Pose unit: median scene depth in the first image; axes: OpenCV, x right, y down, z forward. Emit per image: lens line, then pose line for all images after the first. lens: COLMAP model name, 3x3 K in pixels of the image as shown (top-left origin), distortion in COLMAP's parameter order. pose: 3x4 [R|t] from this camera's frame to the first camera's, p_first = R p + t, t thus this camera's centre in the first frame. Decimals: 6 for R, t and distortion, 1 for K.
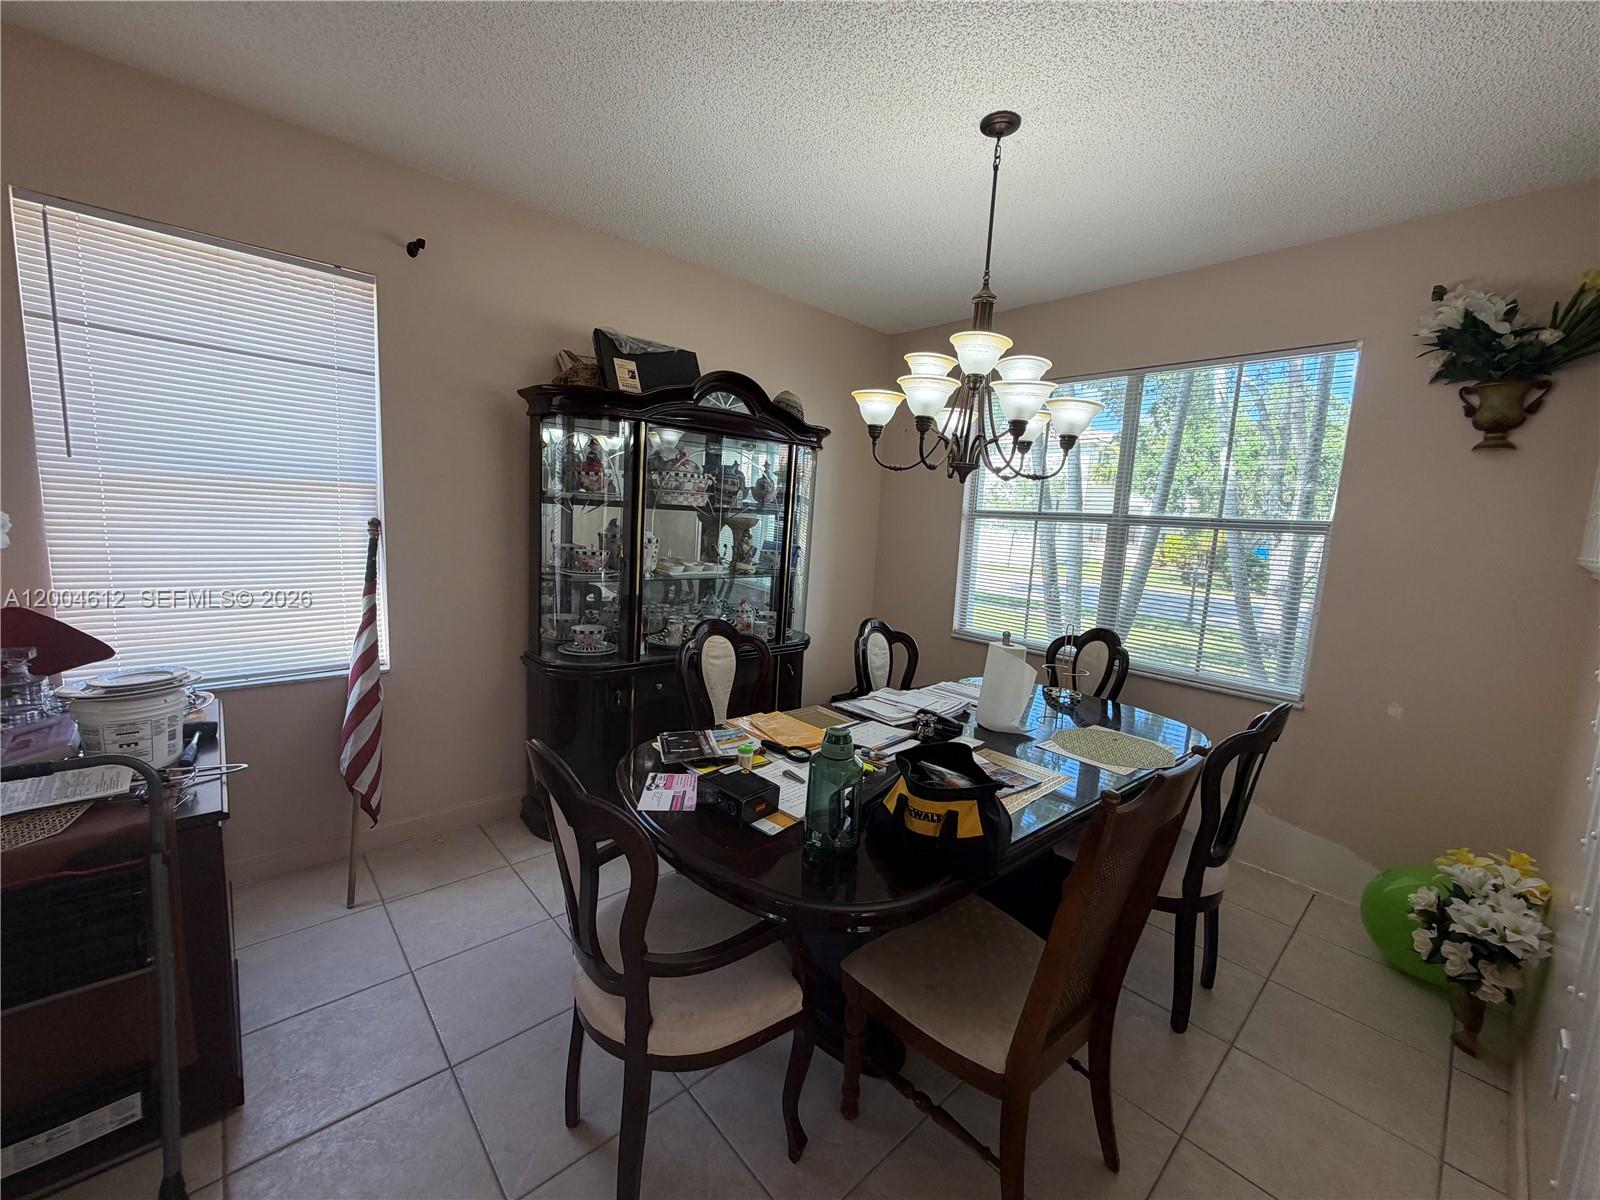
lens RADIAL K [[640.4, 0, 800.0], [0, 640.4, 600.0], [0, 0, 1]] dist [0.001718, 0.000084]
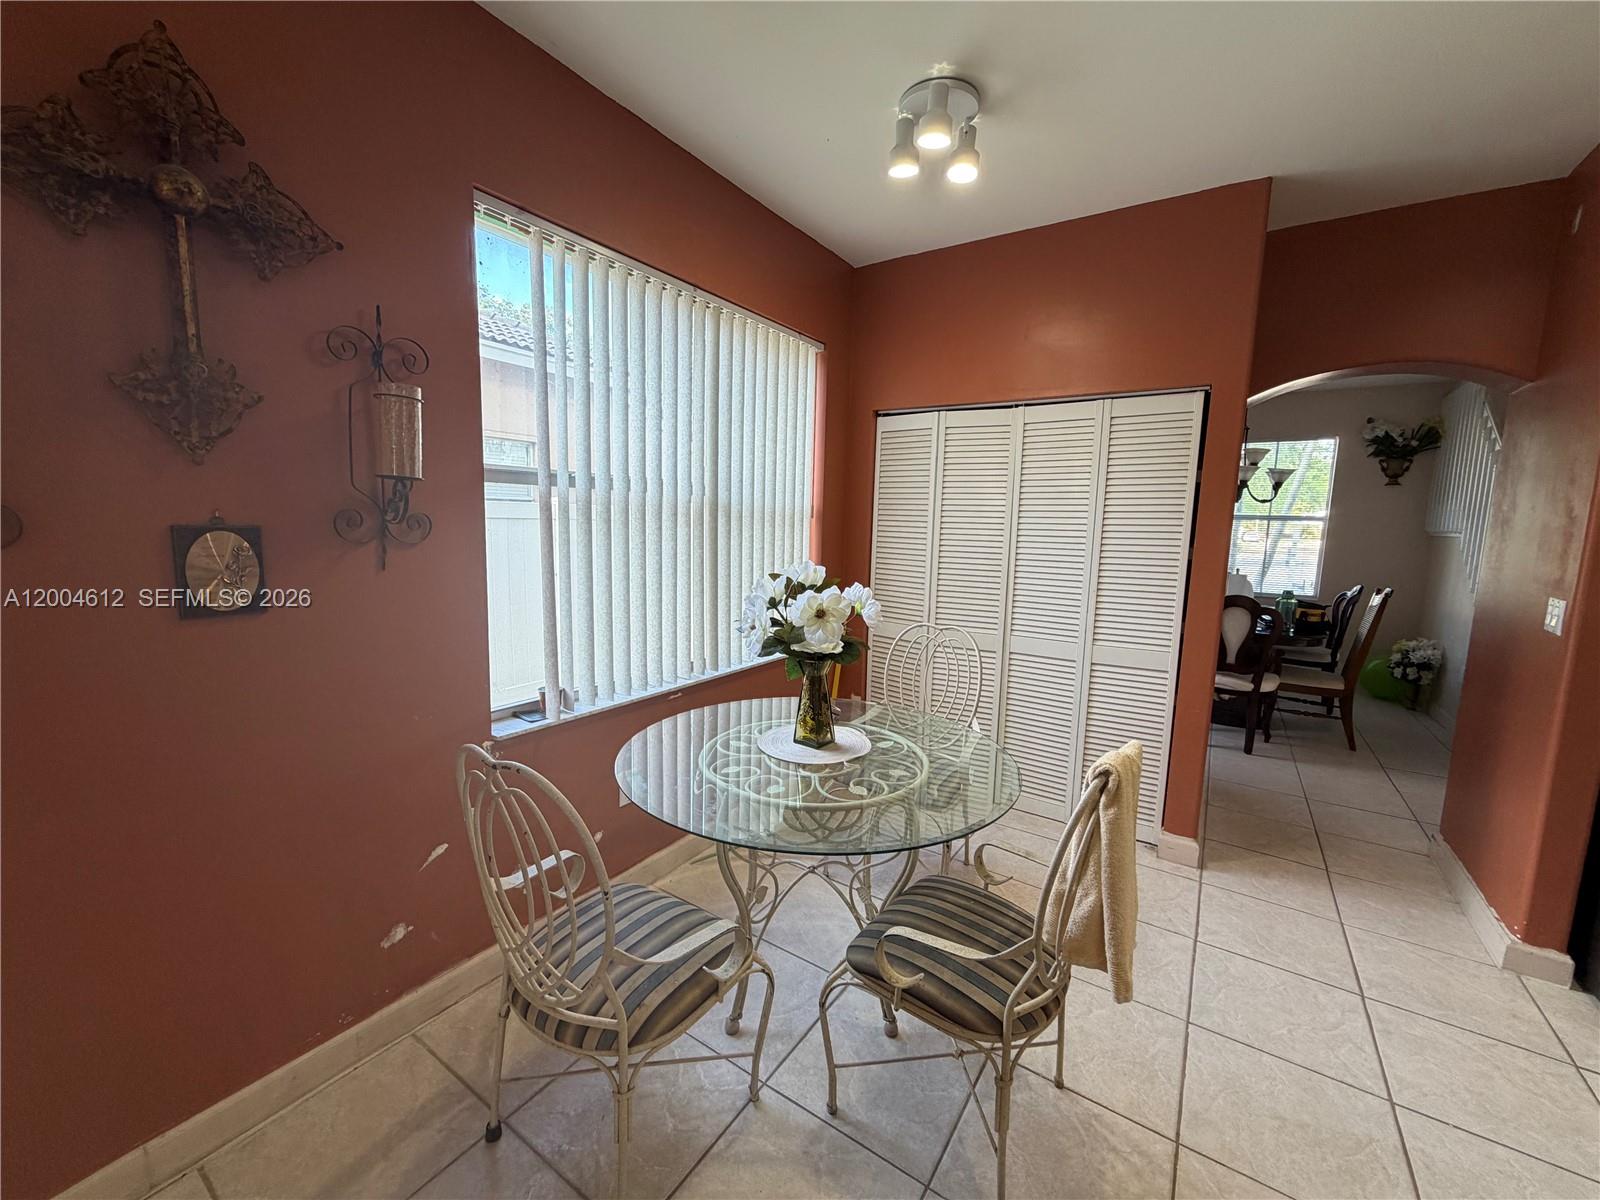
lens RADIAL K [[640.4, 0, 800.0], [0, 640.4, 600.0], [0, 0, 1]] dist [0.001718, 0.000084]
pose [[0.960847, -0.062808, 0.269867, -1.959803], [0.061129, 0.998023, 0.014630, 0.036652], [-0.270253, 0.002440, 0.962786, -0.831344]]
